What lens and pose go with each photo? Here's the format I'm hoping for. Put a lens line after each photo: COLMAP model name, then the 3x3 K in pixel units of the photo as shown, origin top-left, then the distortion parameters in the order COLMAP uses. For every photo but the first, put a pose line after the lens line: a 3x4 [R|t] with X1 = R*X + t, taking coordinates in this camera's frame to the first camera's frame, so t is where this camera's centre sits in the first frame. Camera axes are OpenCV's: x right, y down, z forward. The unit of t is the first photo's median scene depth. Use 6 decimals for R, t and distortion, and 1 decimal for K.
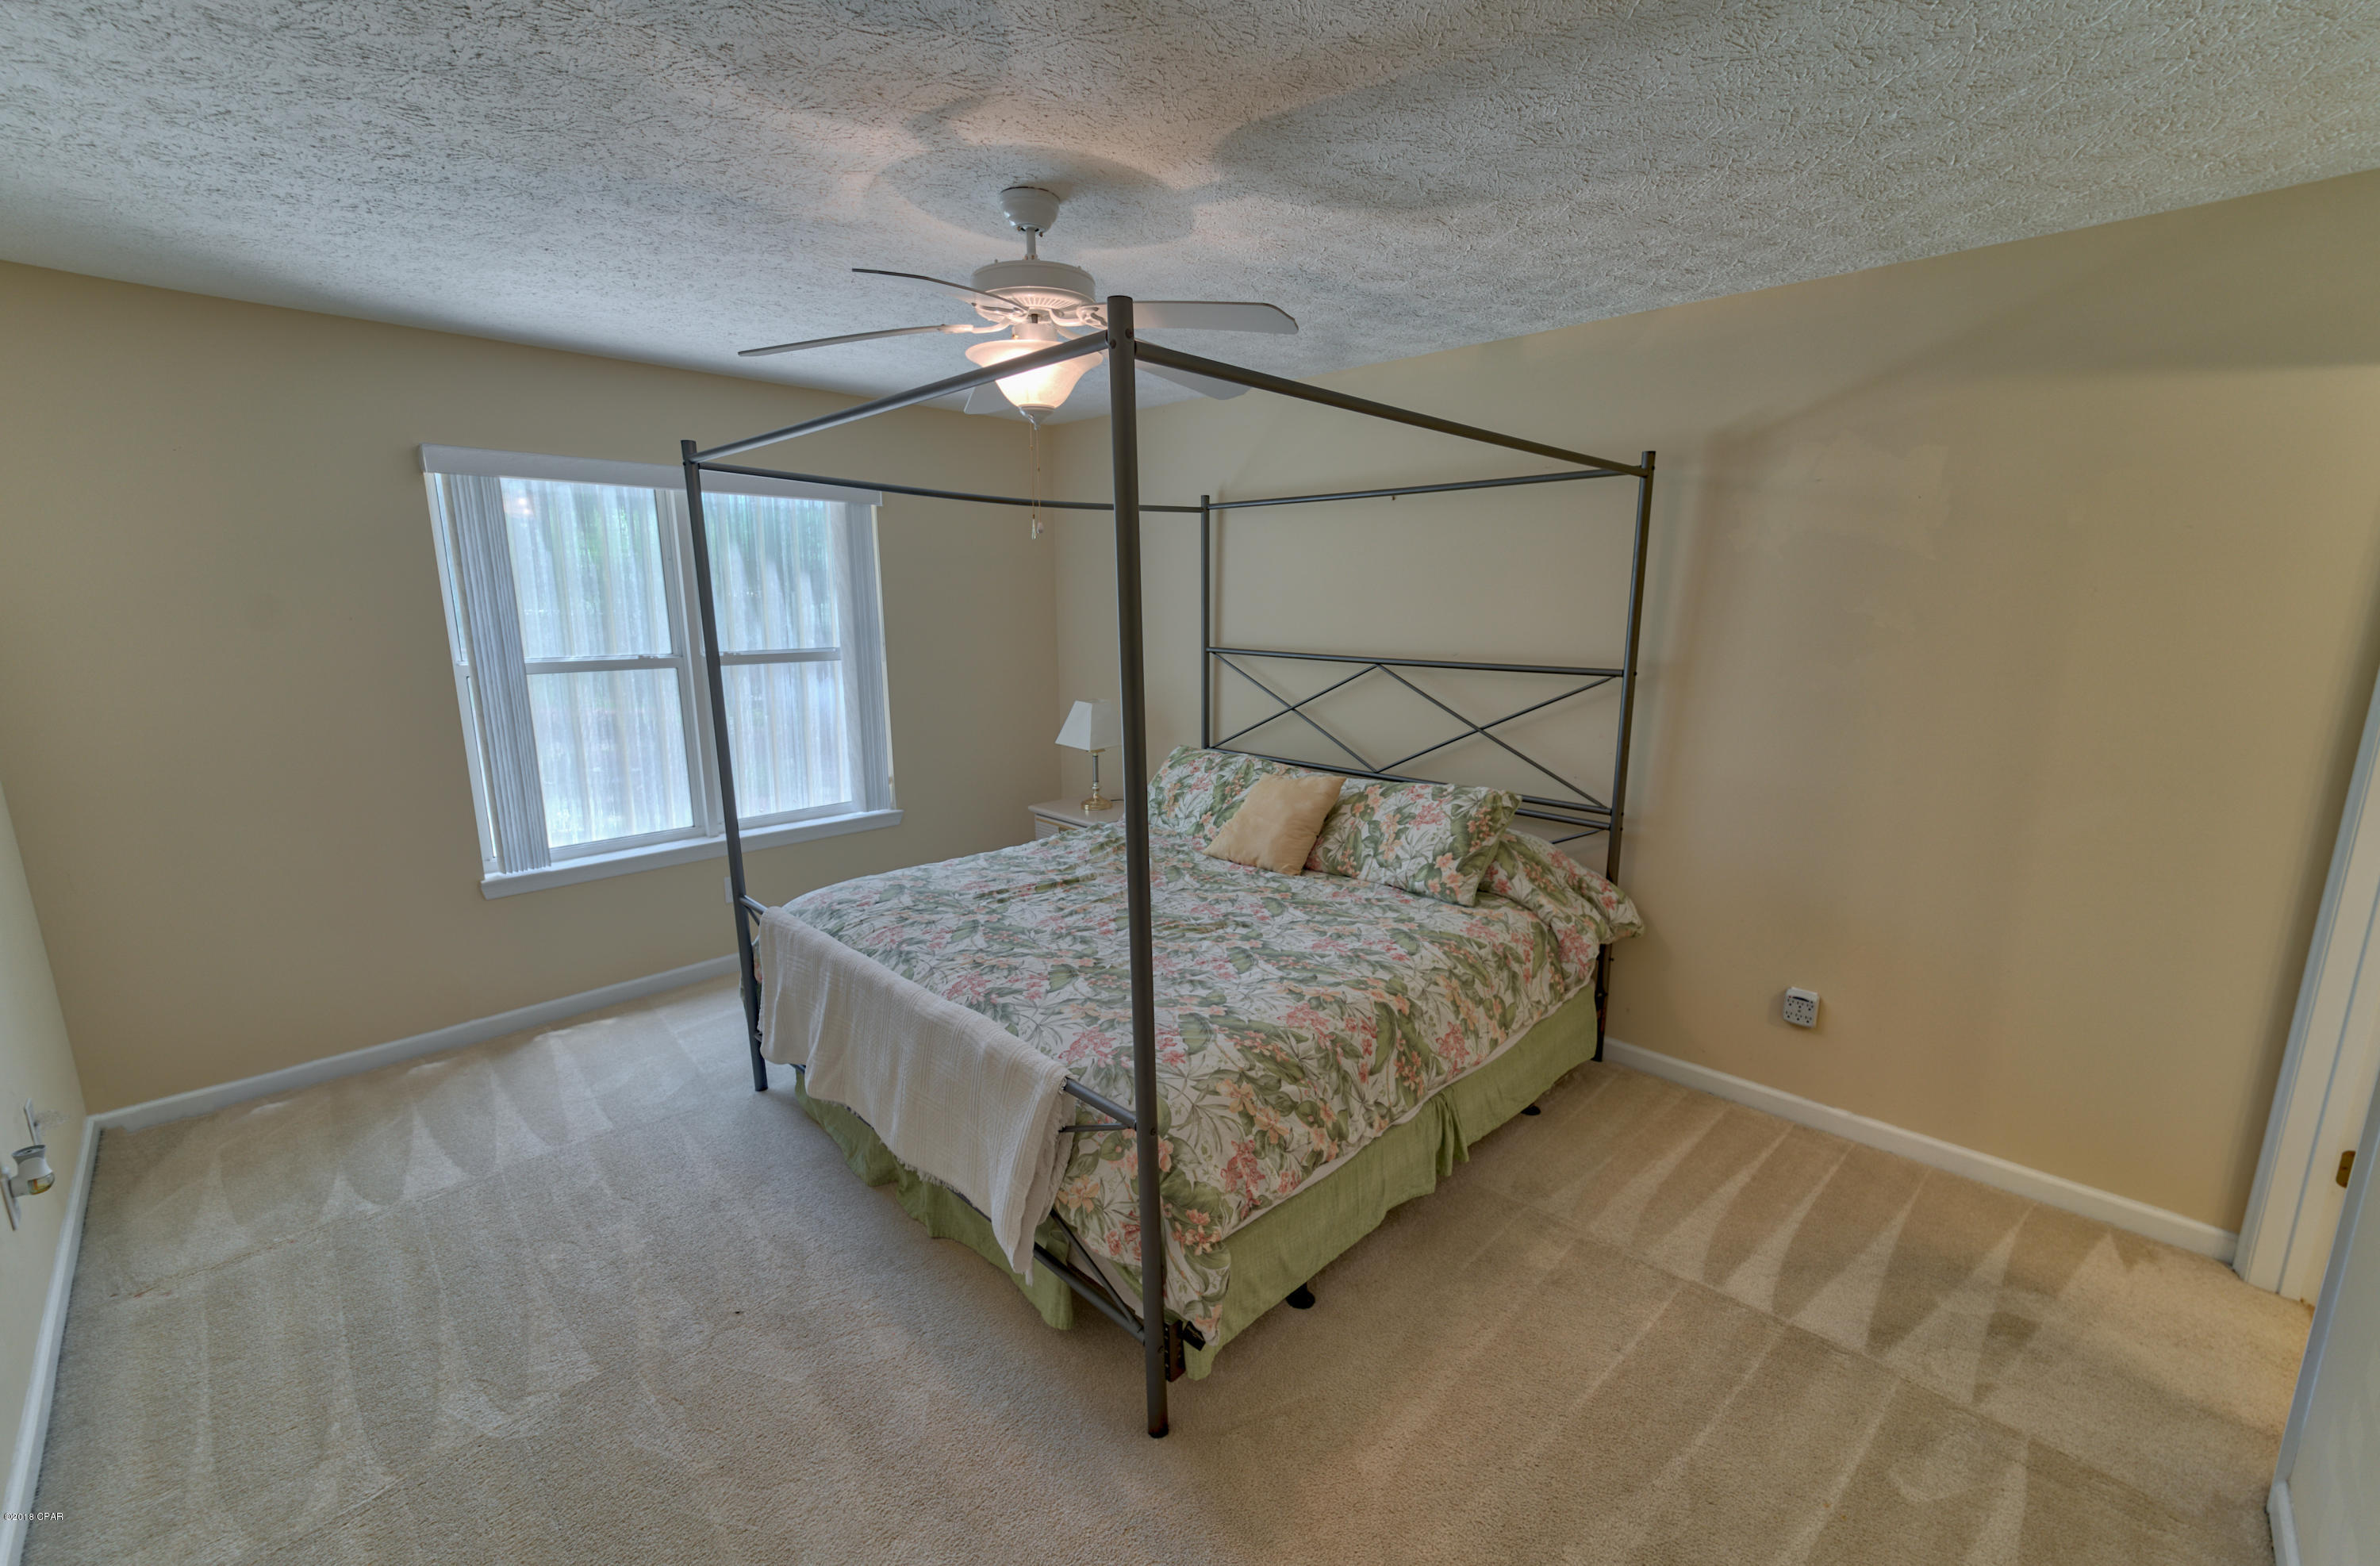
lens RADIAL K [[963.7, 0, 1193.0], [0, 963.7, 787.5], [0, 0, 1]] dist [0.004182, -0.000379]
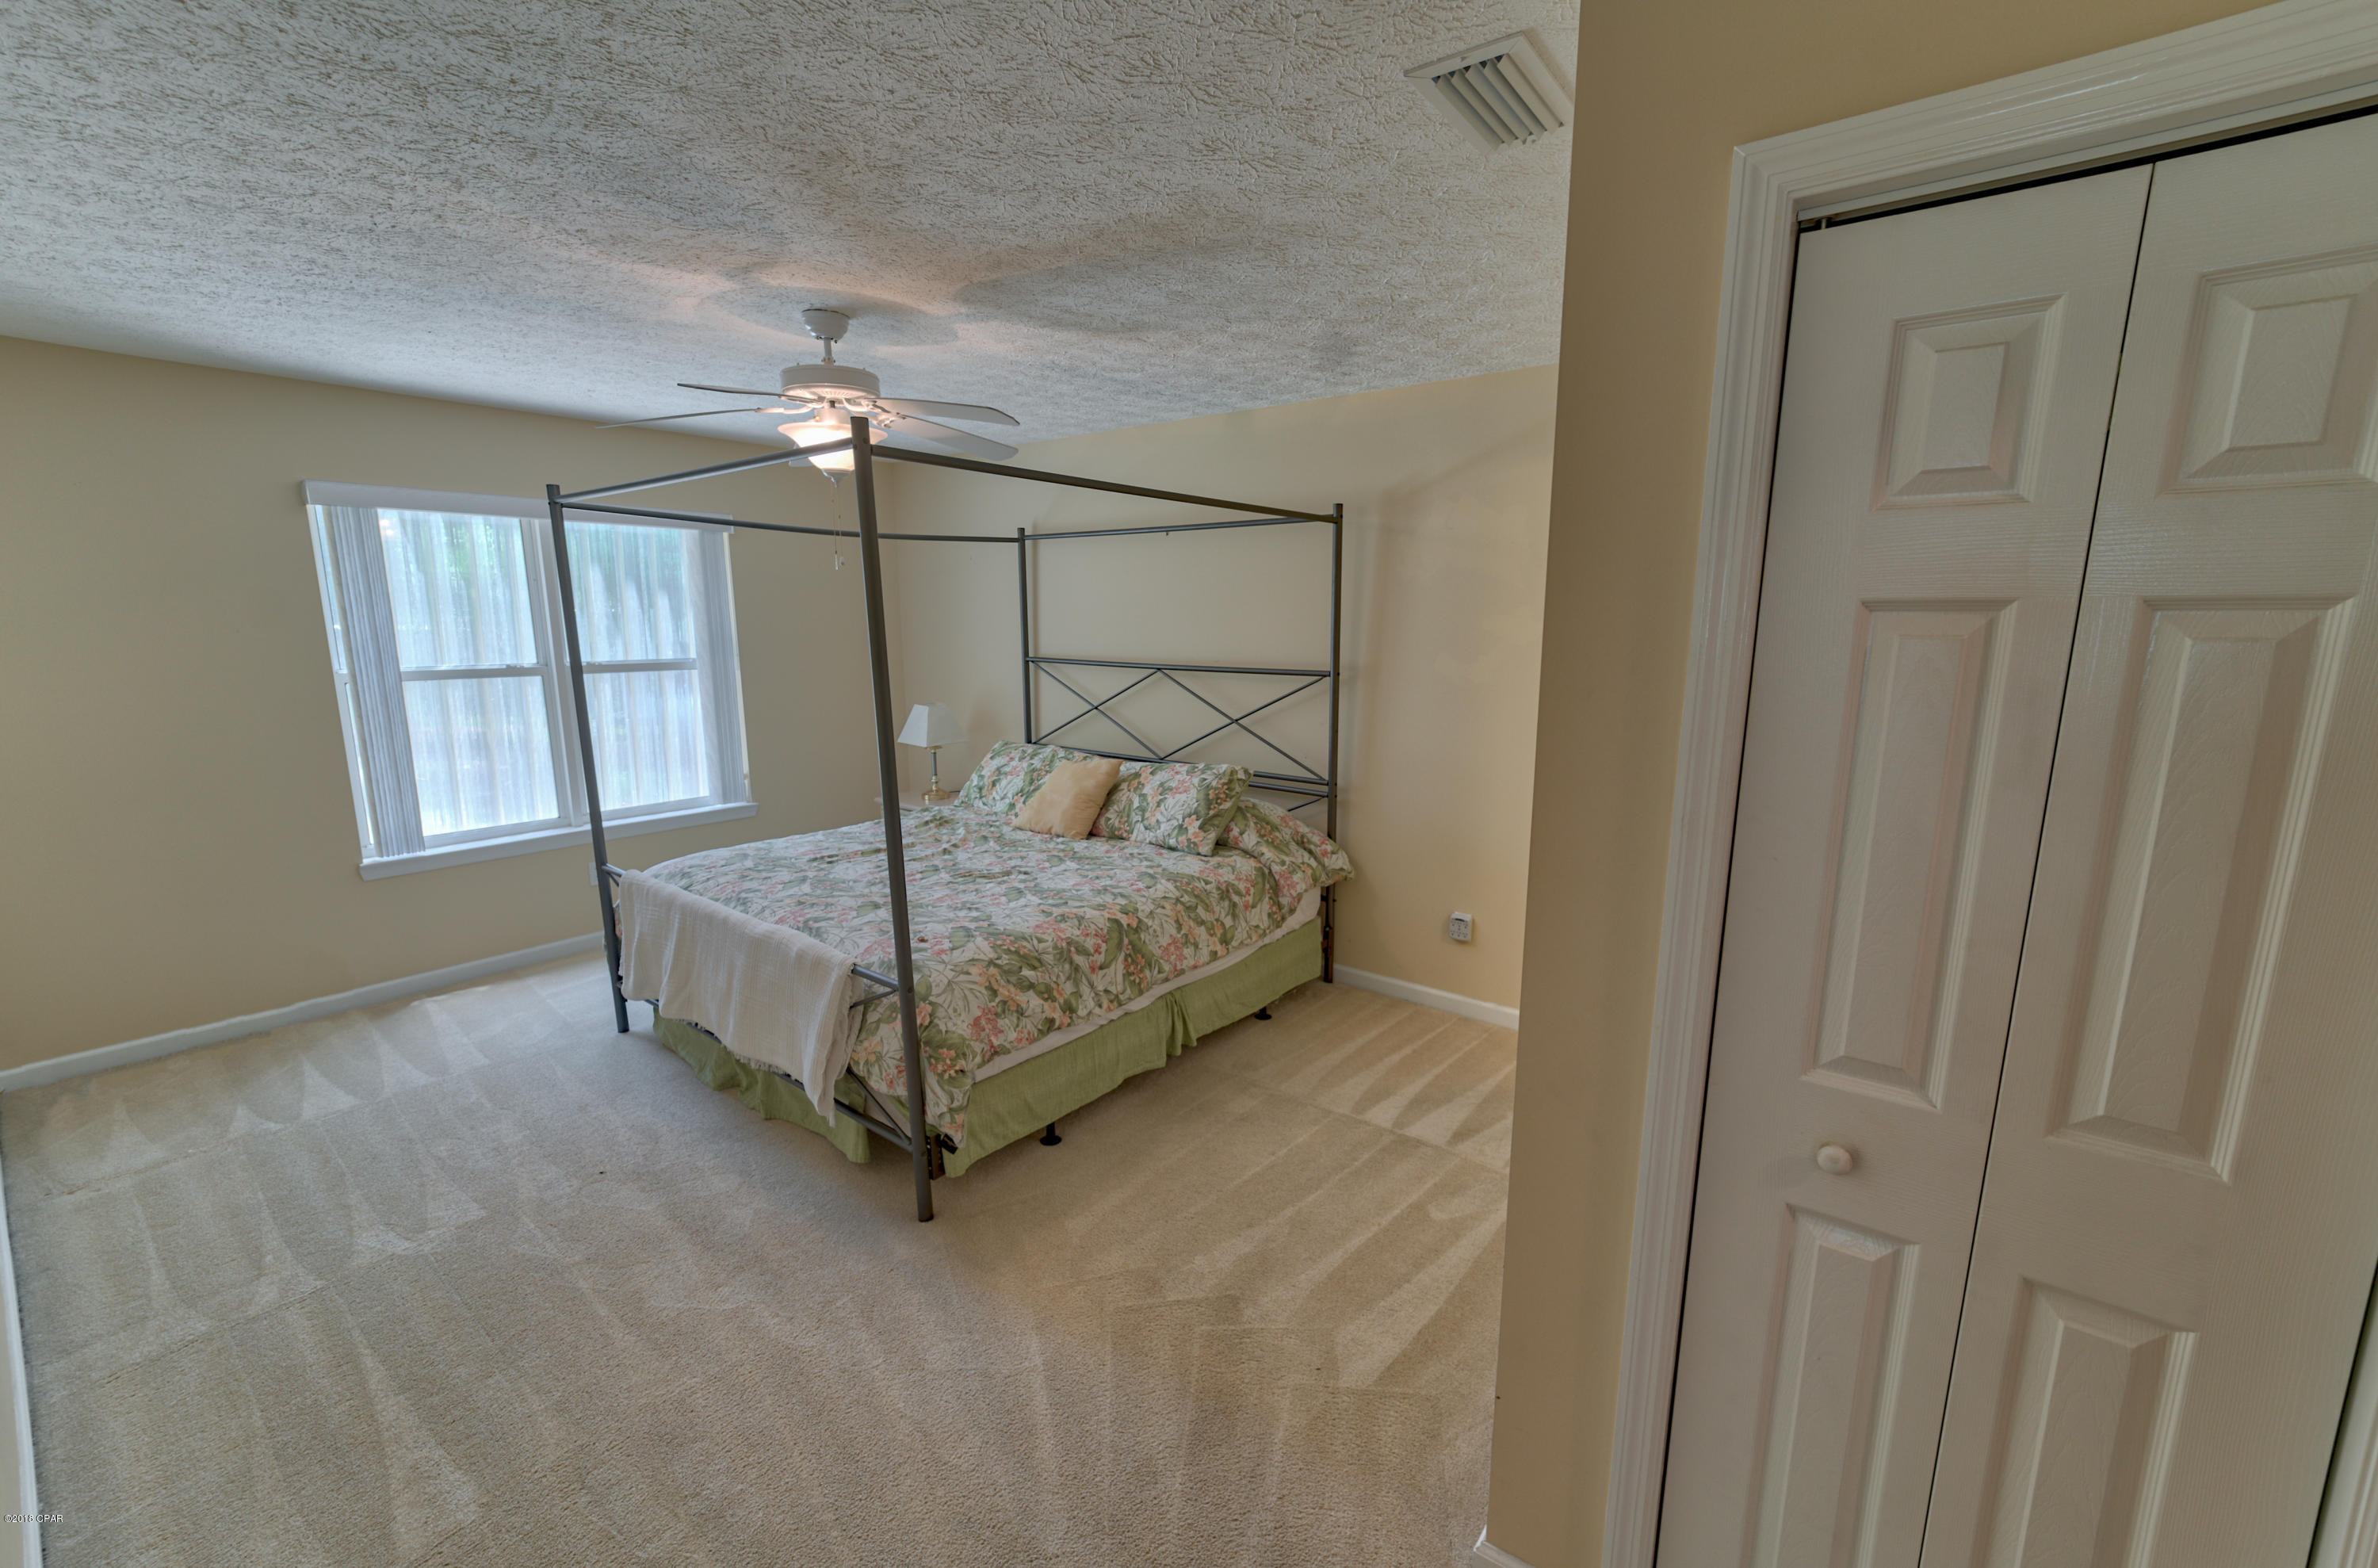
lens RADIAL K [[962.9, 0, 1194.2], [0, 962.9, 788.4], [0, 0, 1]] dist [0.004182, -0.000379]
pose [[0.994163, -0.017479, 0.106462, 0.153403], [0.019233, 0.999695, -0.015474, 0.060827], [-0.106159, 0.017432, 0.994196, -0.306273]]
